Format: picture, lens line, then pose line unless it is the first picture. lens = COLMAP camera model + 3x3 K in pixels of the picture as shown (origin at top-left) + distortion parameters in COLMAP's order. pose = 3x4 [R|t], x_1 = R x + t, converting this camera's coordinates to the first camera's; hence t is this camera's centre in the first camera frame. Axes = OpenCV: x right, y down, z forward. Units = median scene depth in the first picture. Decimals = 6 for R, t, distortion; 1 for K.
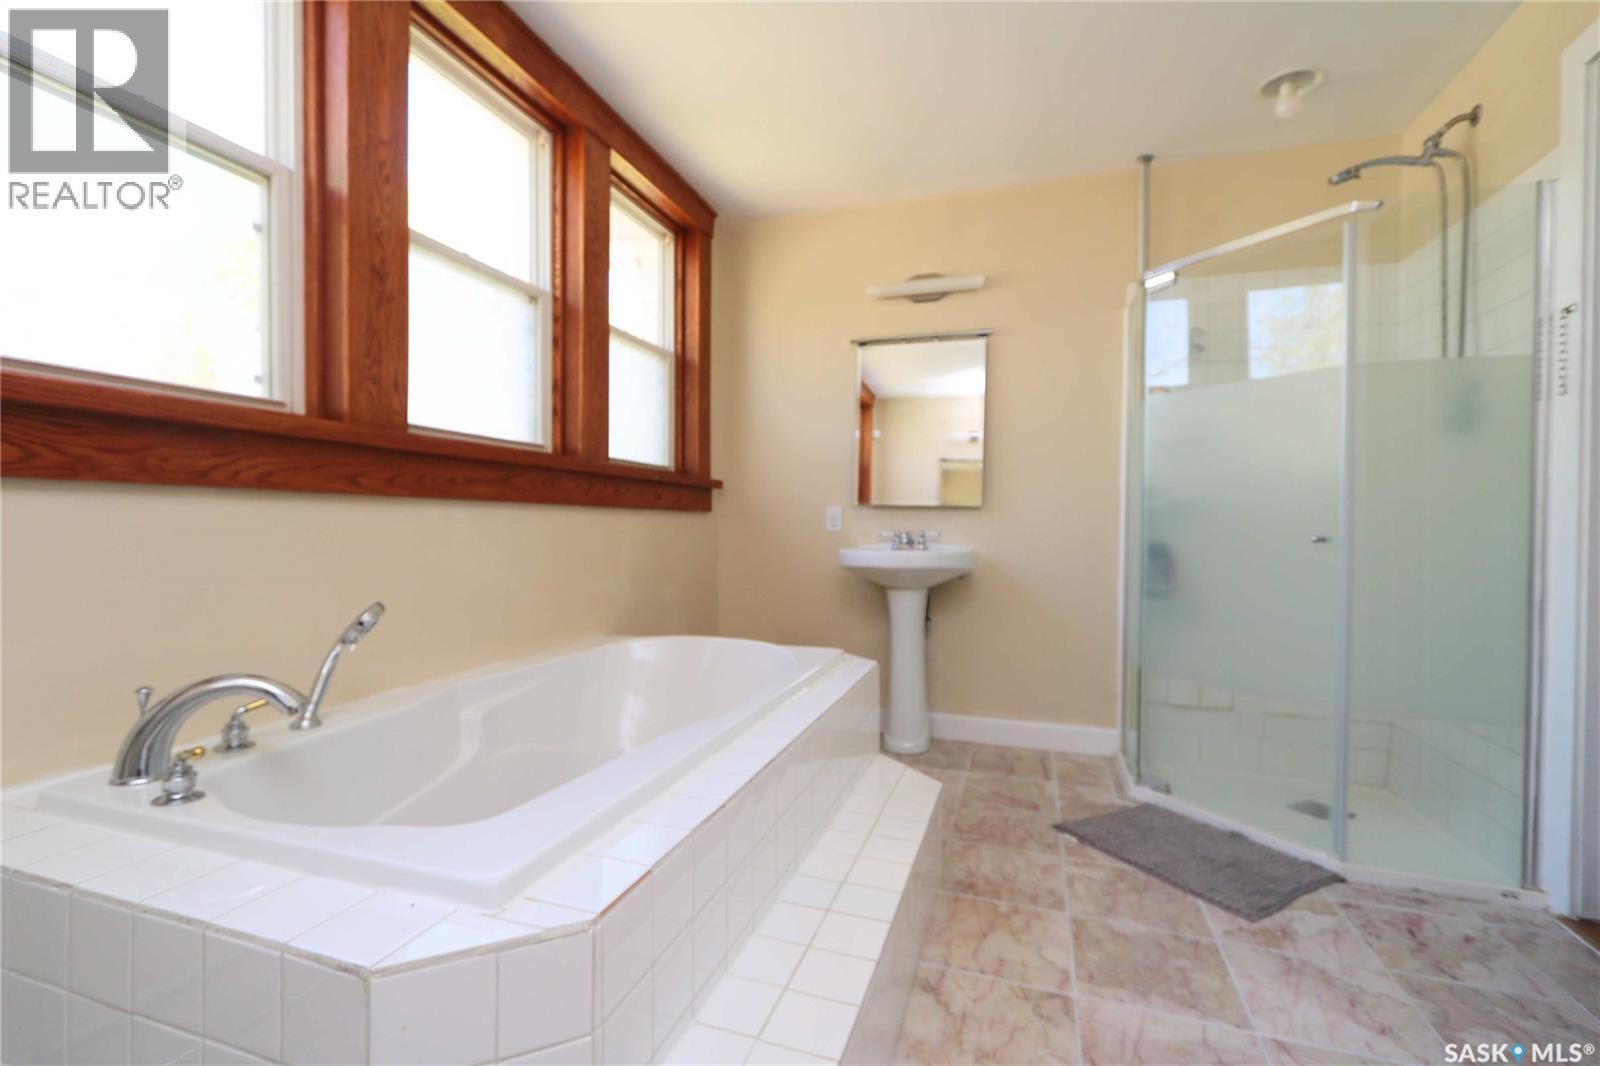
lens RADIAL K [[722.0, 0, 798.7], [0, 722.0, 533.3], [0, 0, 1]] dist [0.004746, 0.000495]
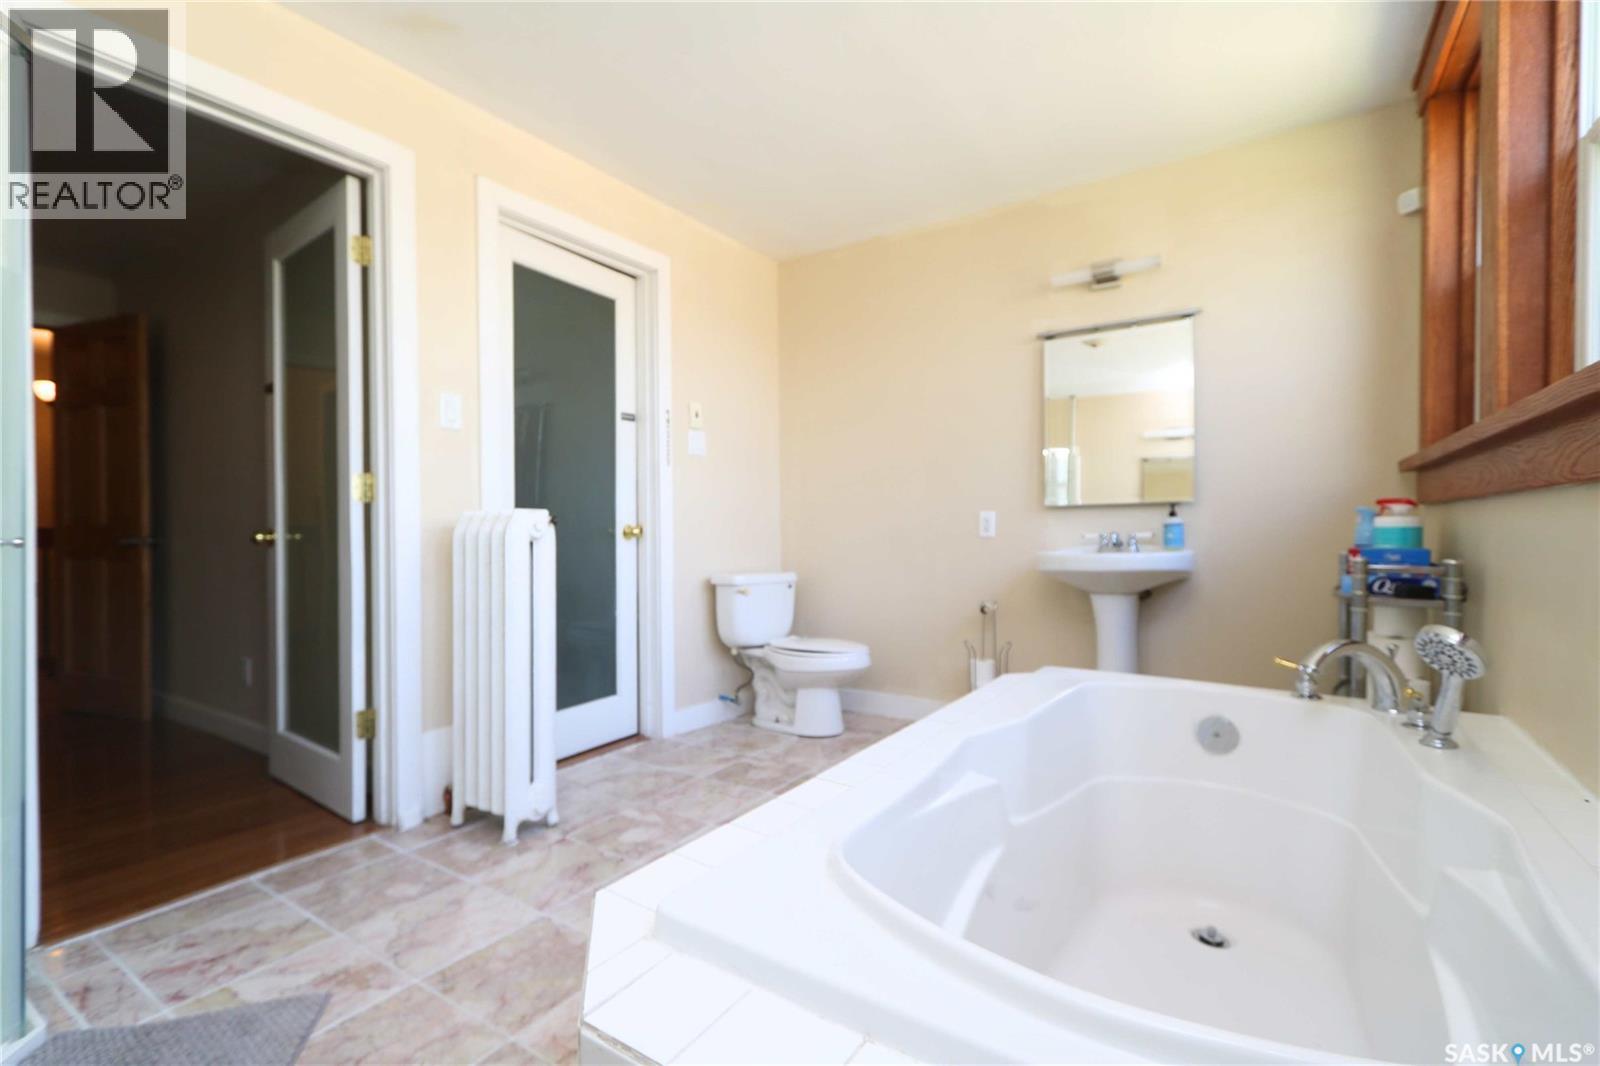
lens RADIAL K [[722.0, 0, 798.8], [0, 722.0, 531.9], [0, 0, 1]] dist [0.004746, 0.000495]
pose [[-0.967642, -0.008222, 0.252191, -0.103572], [-0.004094, 0.999849, 0.016887, -0.011868], [-0.252292, 0.015309, -0.967530, 1.723496]]
